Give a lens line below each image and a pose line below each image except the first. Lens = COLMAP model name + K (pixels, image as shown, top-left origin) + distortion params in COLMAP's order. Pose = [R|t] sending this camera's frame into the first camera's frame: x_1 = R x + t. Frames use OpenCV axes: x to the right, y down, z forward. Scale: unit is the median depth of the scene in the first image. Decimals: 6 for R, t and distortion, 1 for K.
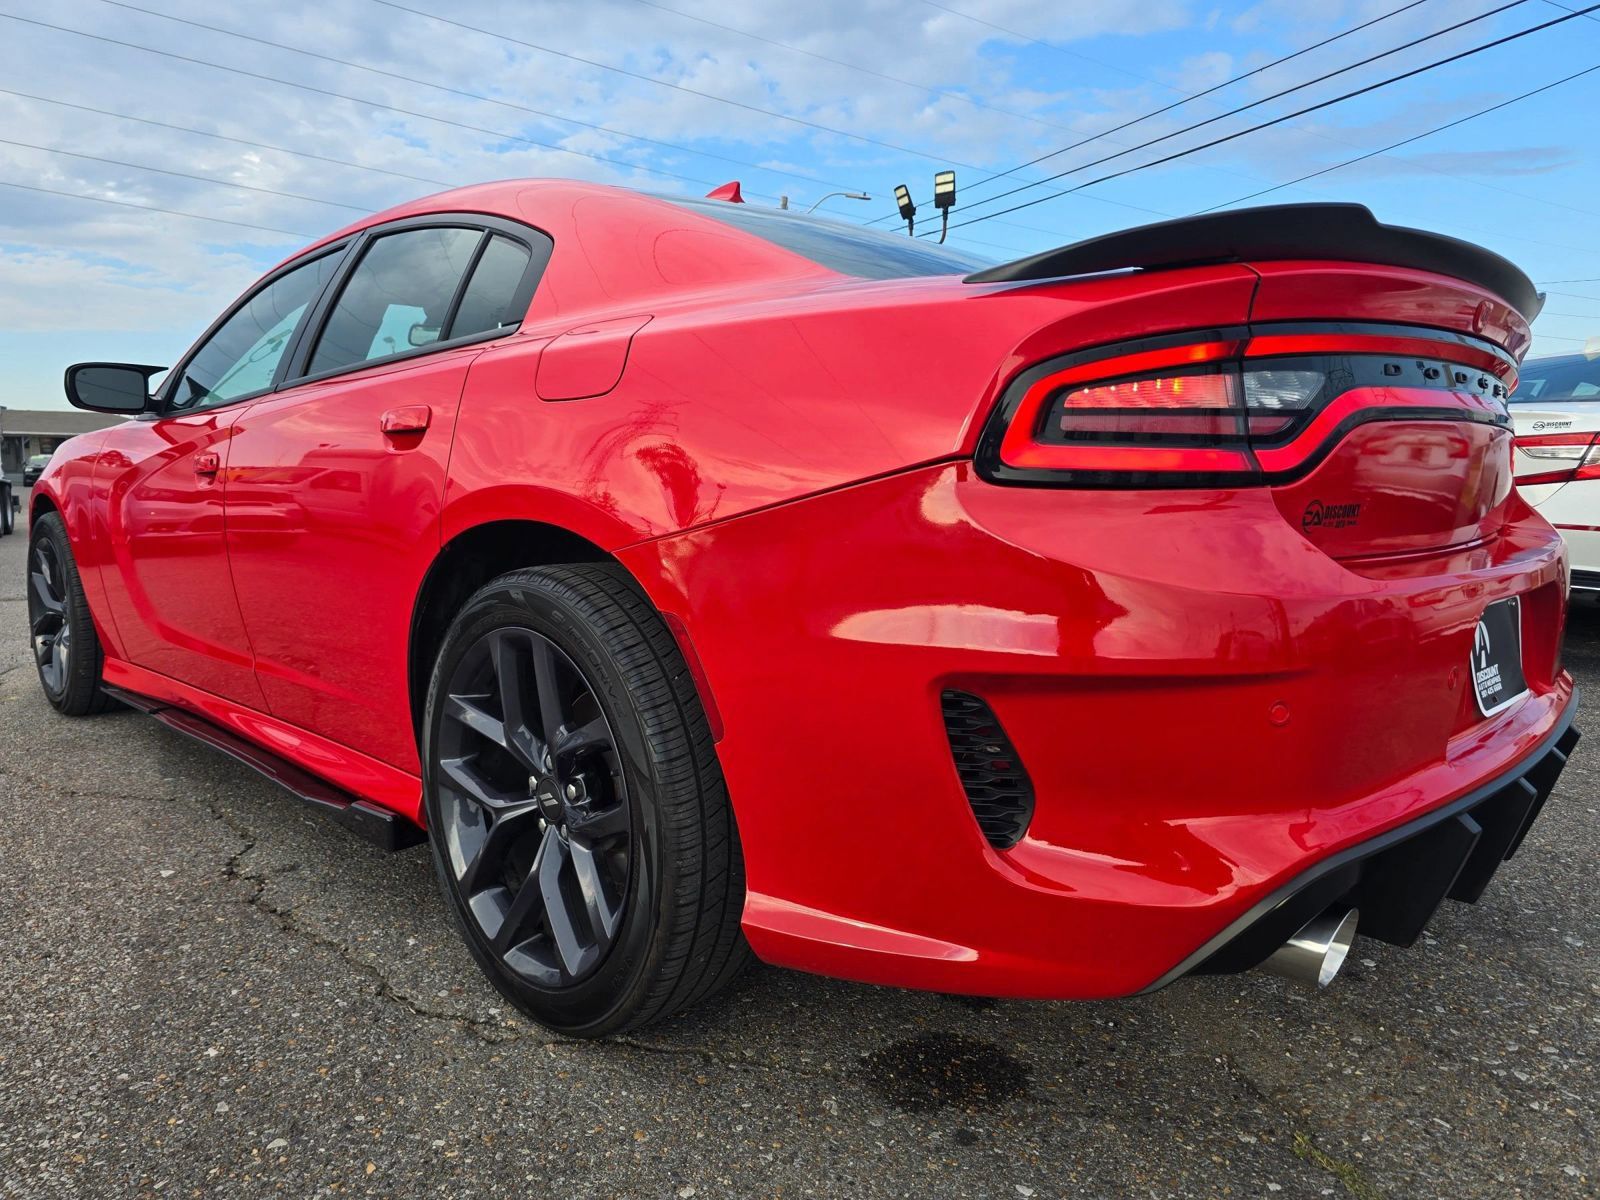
lens RADIAL K [[1088.2, 0, 793.3], [0, 1088.2, 599.4], [0, 0, 1]] dist [0.043128, -0.040366]
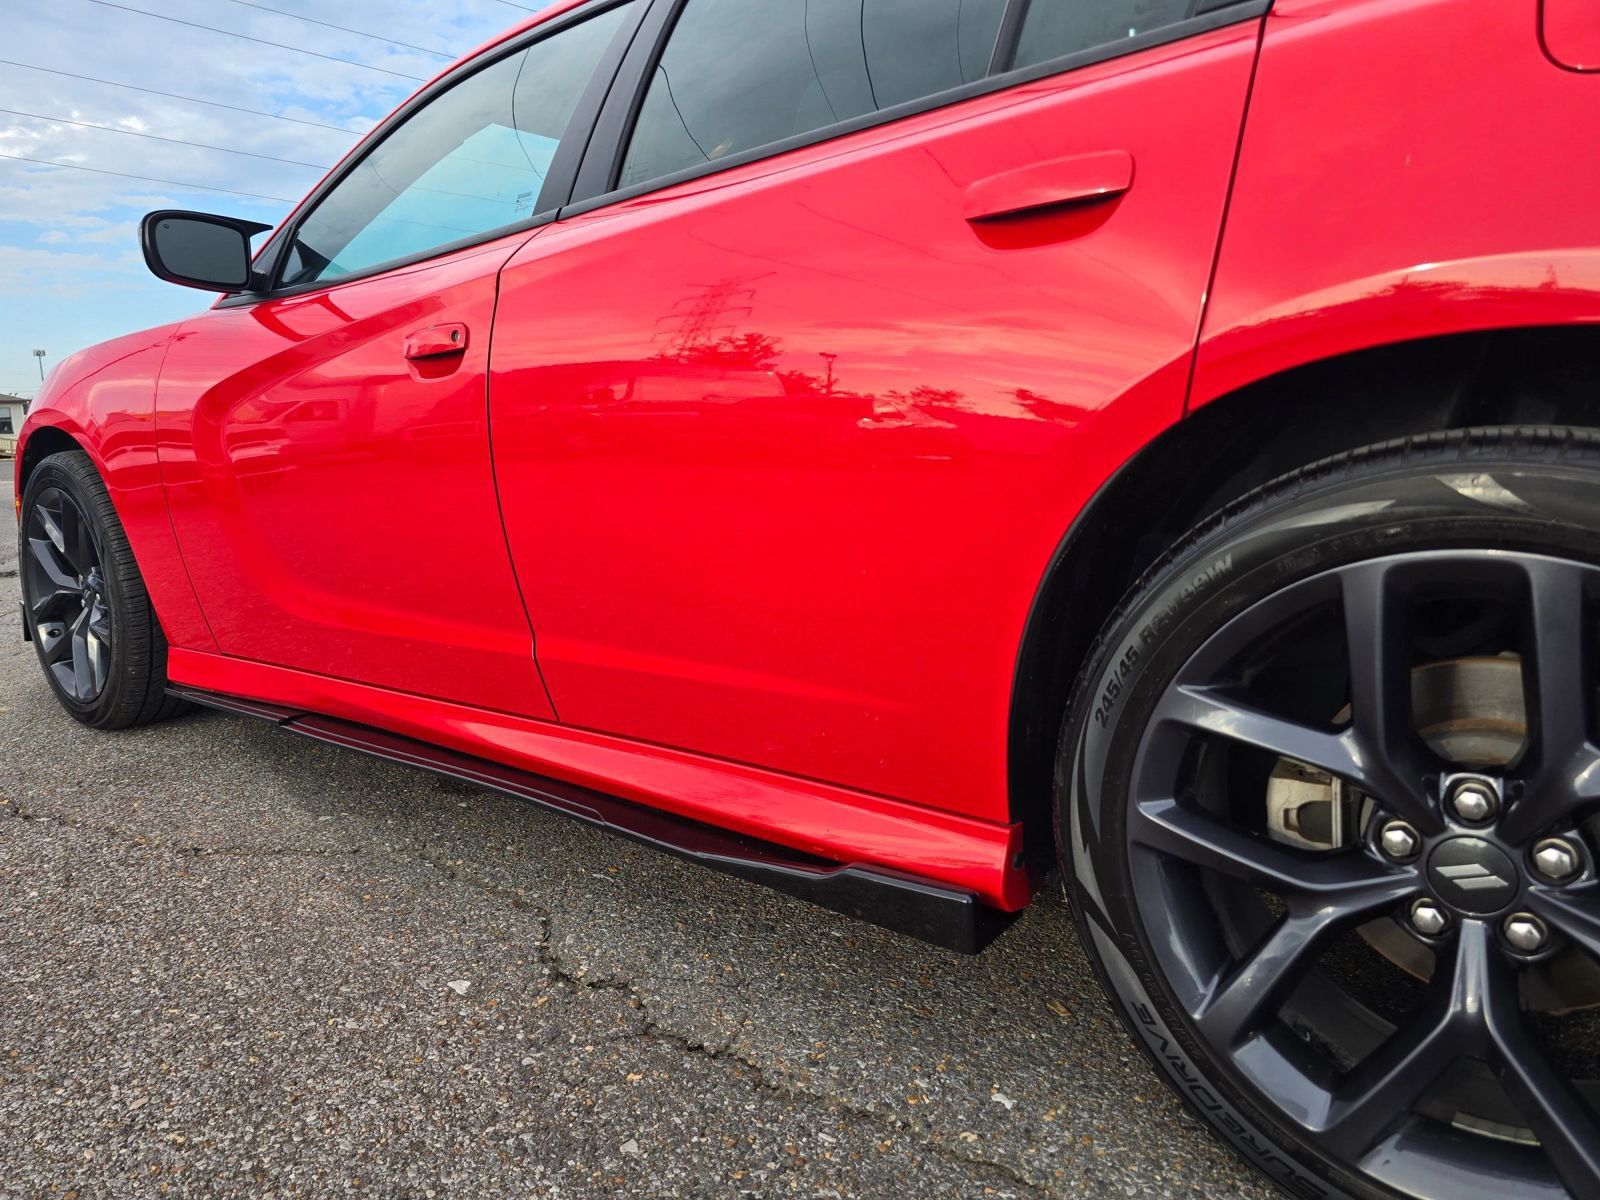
lens RADIAL K [[1088.2, 0, 809.1], [0, 1088.2, 595.3], [0, 0, 1]] dist [0.043128, -0.040366]
pose [[0.993729, -0.046618, 0.101633, -0.604246], [0.042489, 0.998196, 0.042421, 0.011258], [-0.103427, -0.037836, 0.993917, 0.519634]]
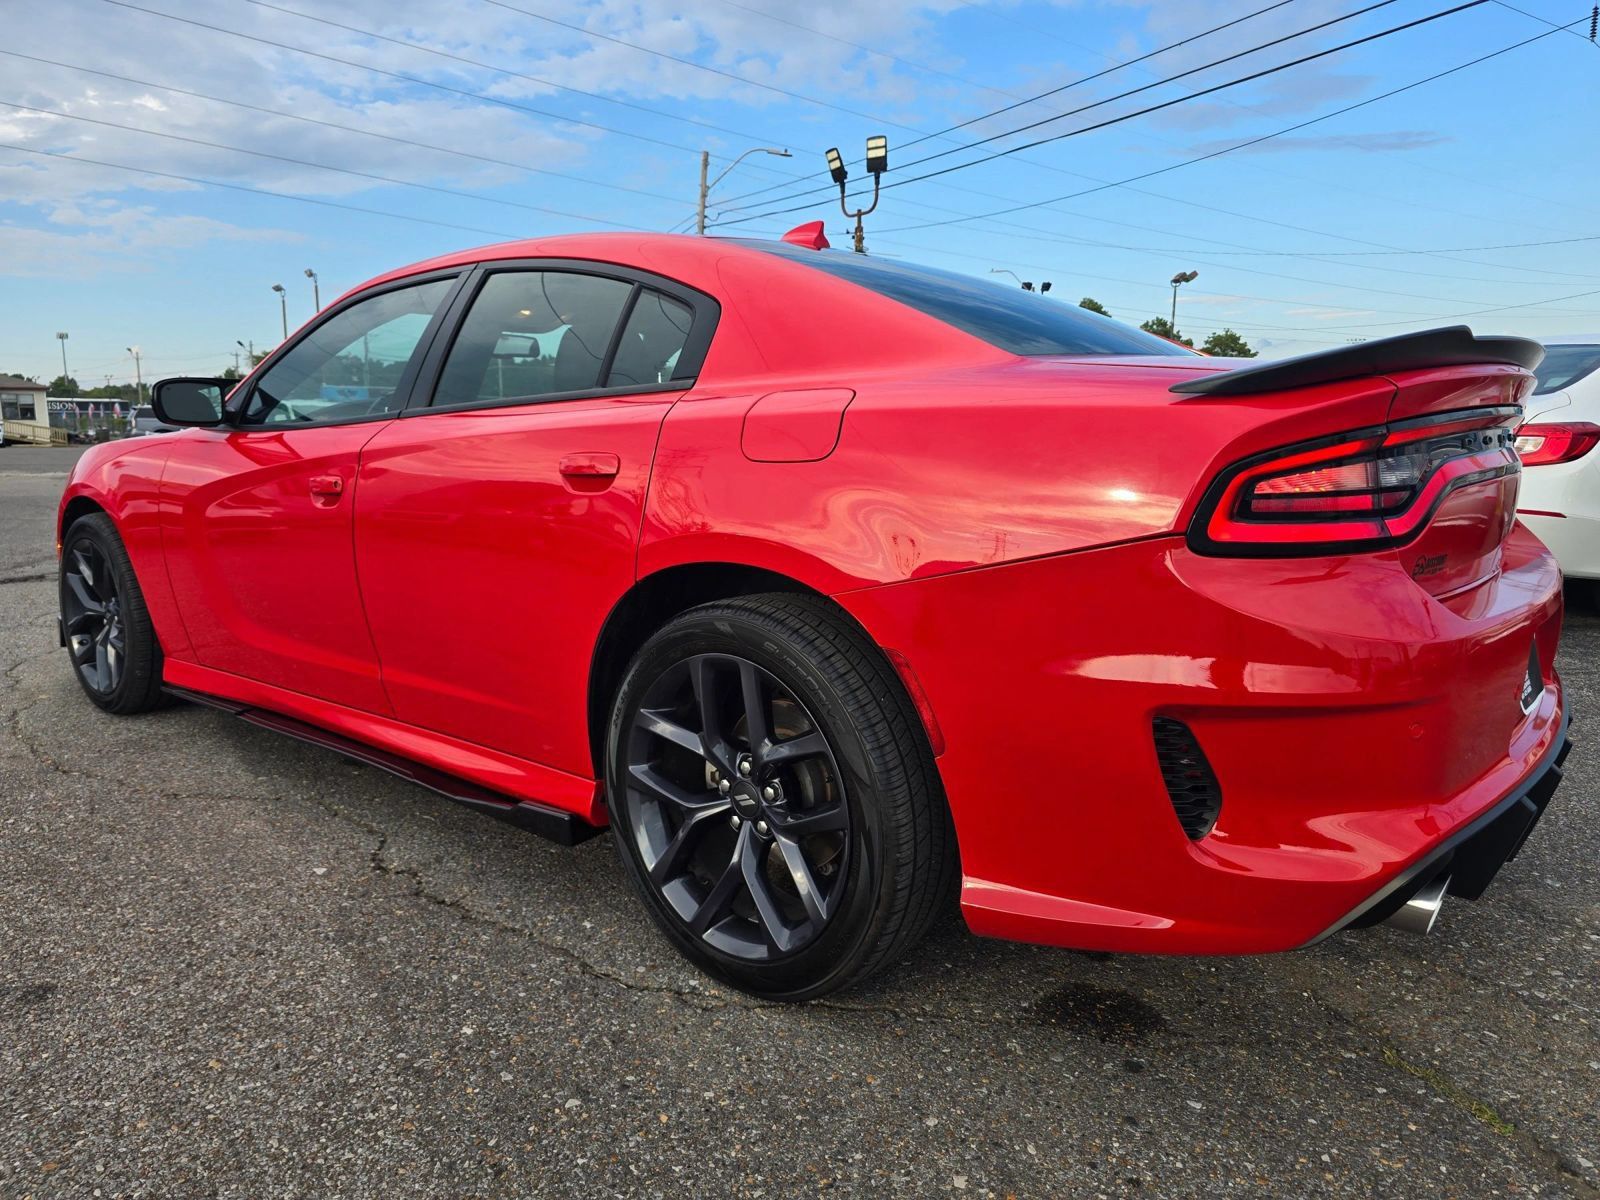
lens RADIAL K [[1088.2, 0, 807.9], [0, 1088.2, 597.4], [0, 0, 1]] dist [0.043128, -0.040366]
pose [[0.995640, -0.017304, 0.091661, -0.265823], [0.013728, 0.999125, 0.039500, -0.078379], [-0.092265, -0.038070, 0.995007, -0.150978]]
